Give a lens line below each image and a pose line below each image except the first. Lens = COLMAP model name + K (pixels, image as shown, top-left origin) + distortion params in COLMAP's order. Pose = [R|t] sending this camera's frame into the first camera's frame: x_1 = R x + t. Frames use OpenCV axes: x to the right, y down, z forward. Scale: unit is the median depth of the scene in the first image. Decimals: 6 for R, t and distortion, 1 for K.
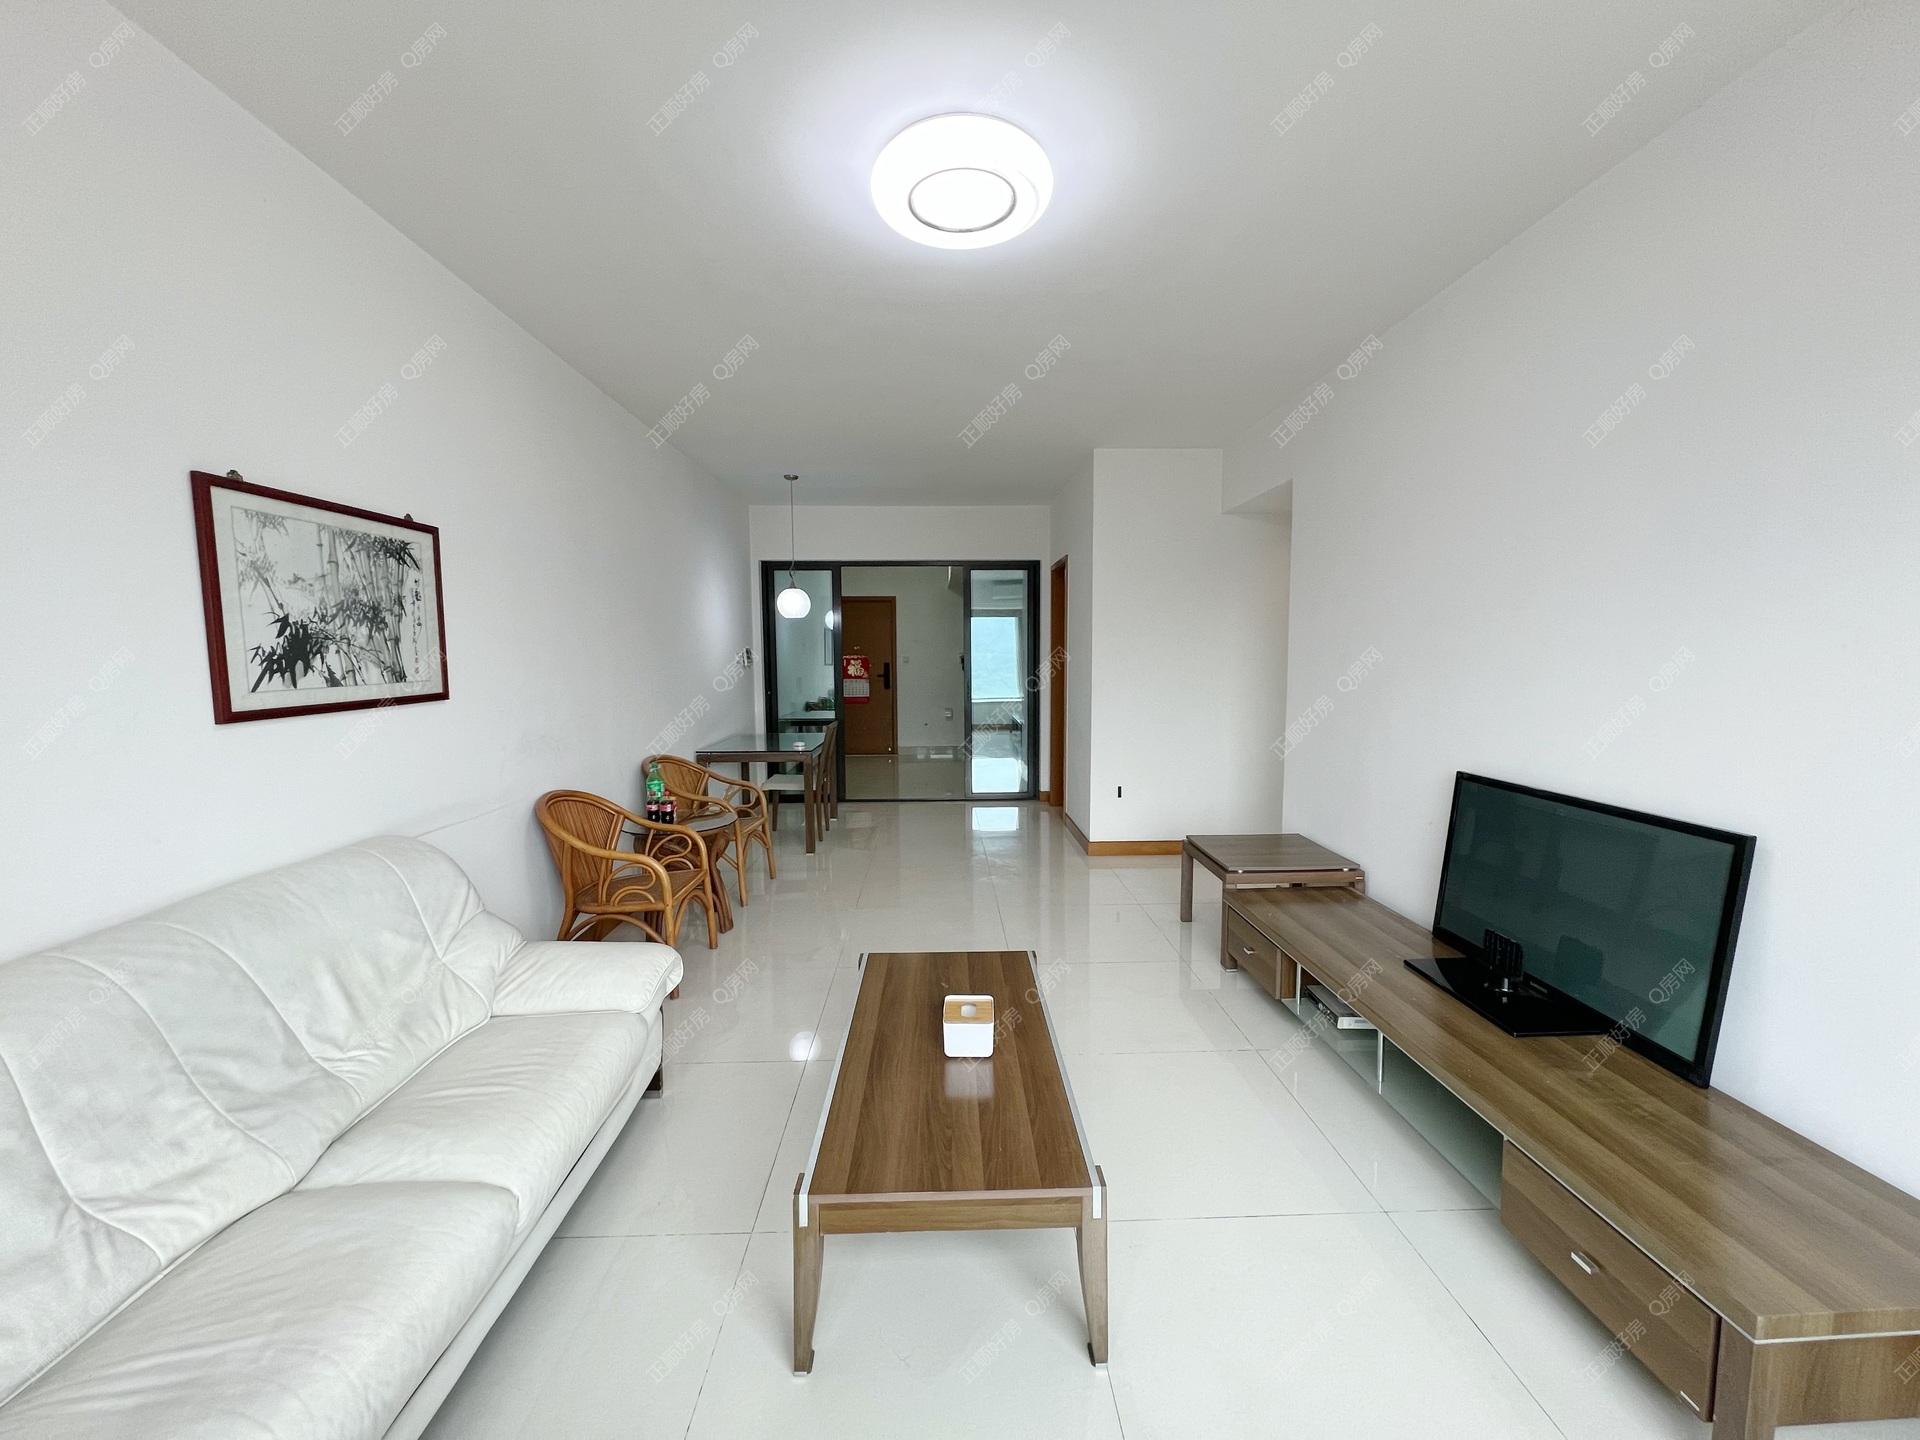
lens RADIAL K [[770.5, 0, 956.1], [0, 770.5, 724.5], [0, 0, 1]] dist [0.000826, 0.000090]
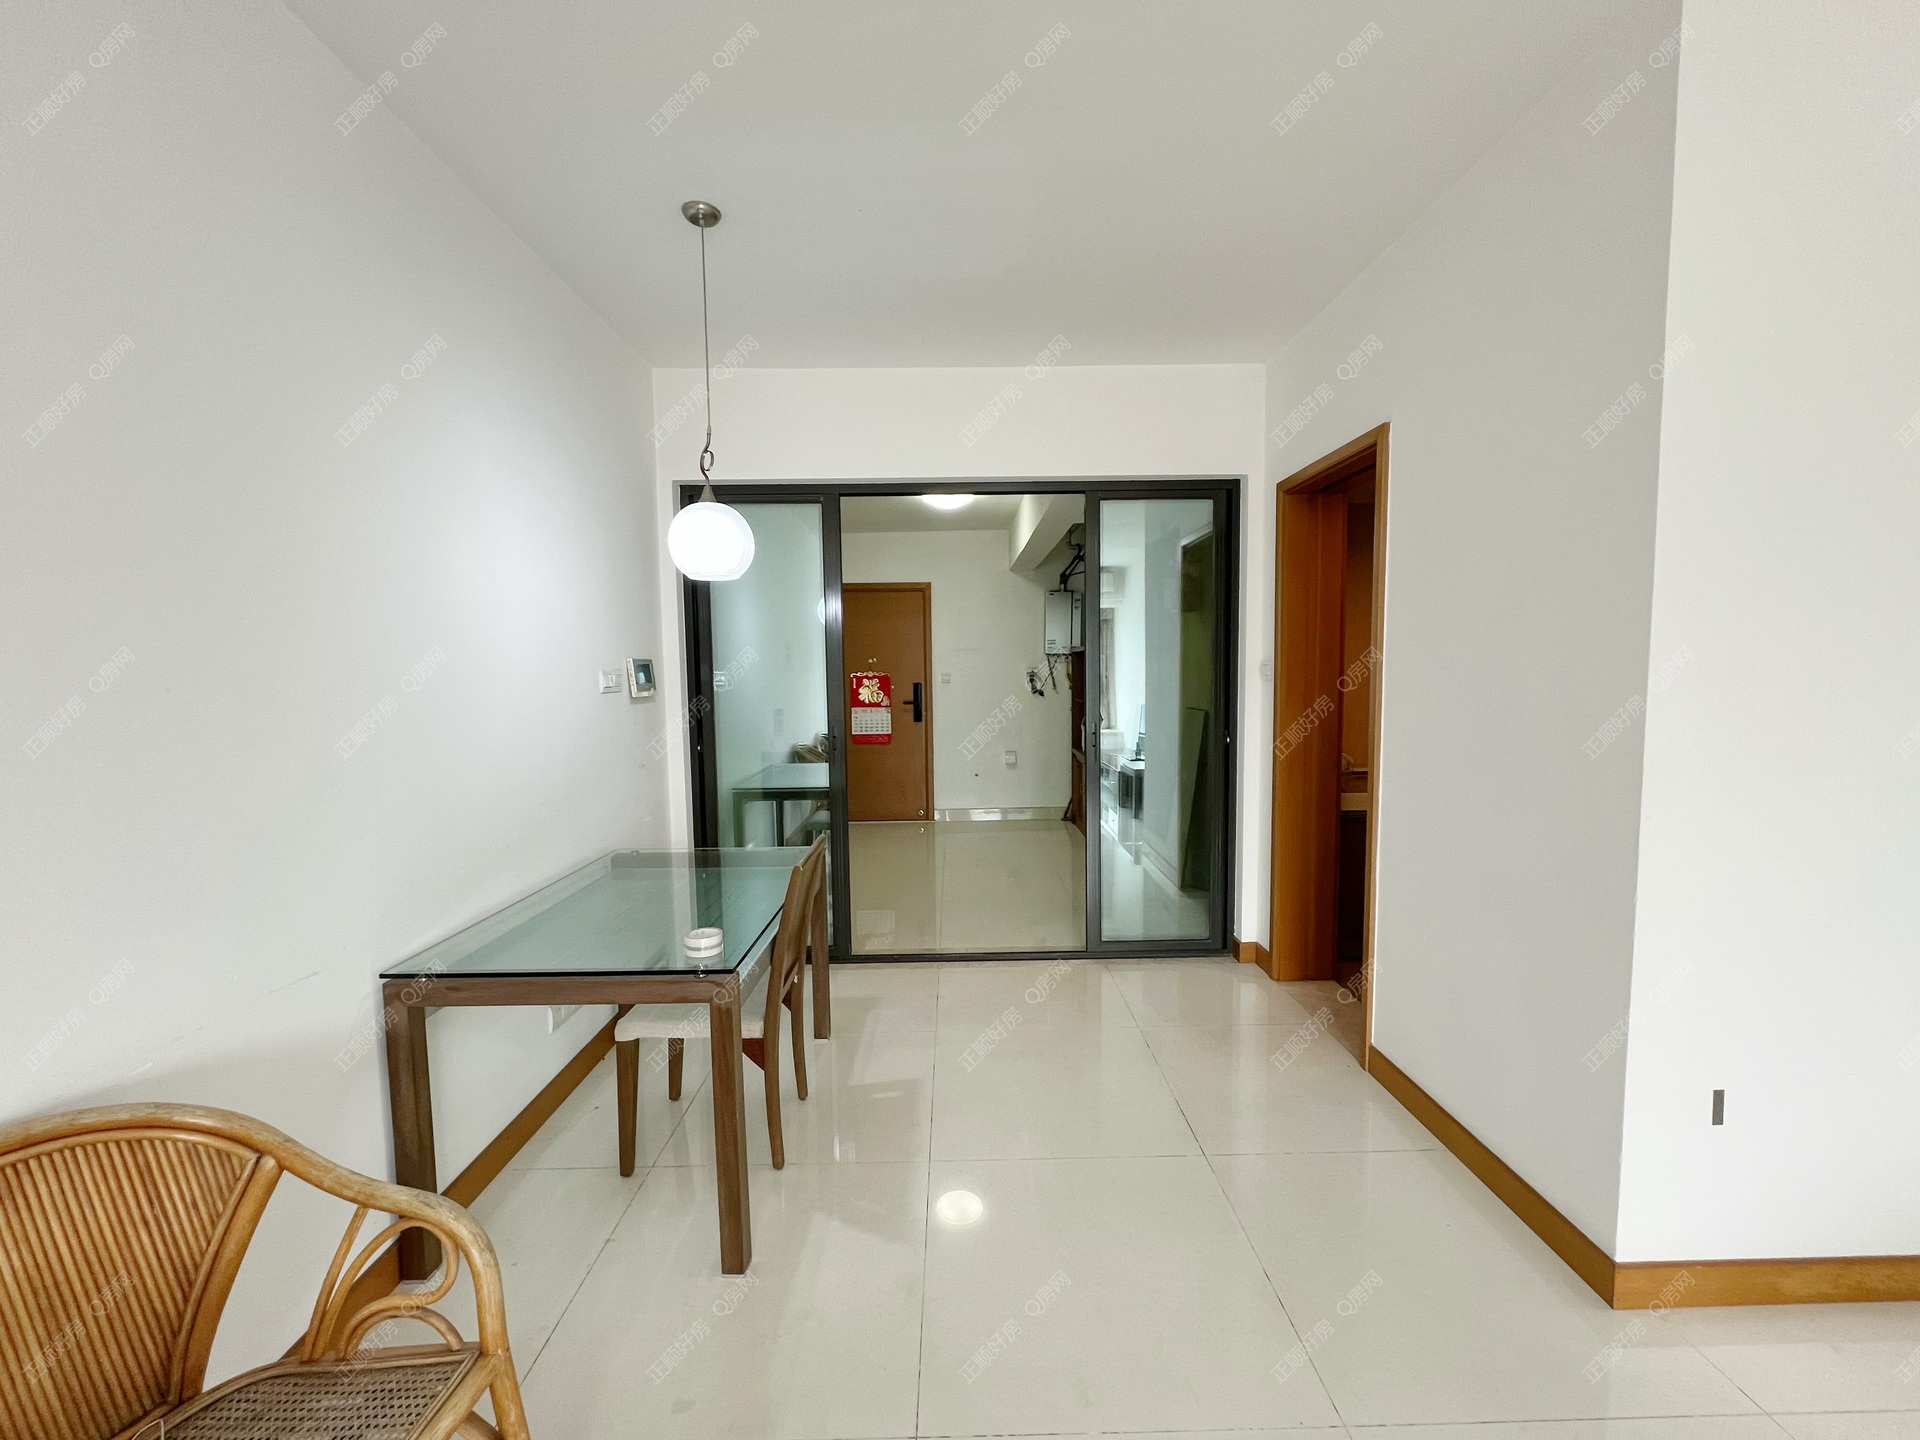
lens RADIAL K [[770.5, 0, 969.4], [0, 770.5, 717.5], [0, 0, 1]] dist [0.000826, 0.000090]
pose [[0.999977, -0.006303, -0.002596, -0.050535], [0.006226, 0.999567, -0.028760, -0.035794], [0.002776, 0.028743, 0.999583, 0.393259]]
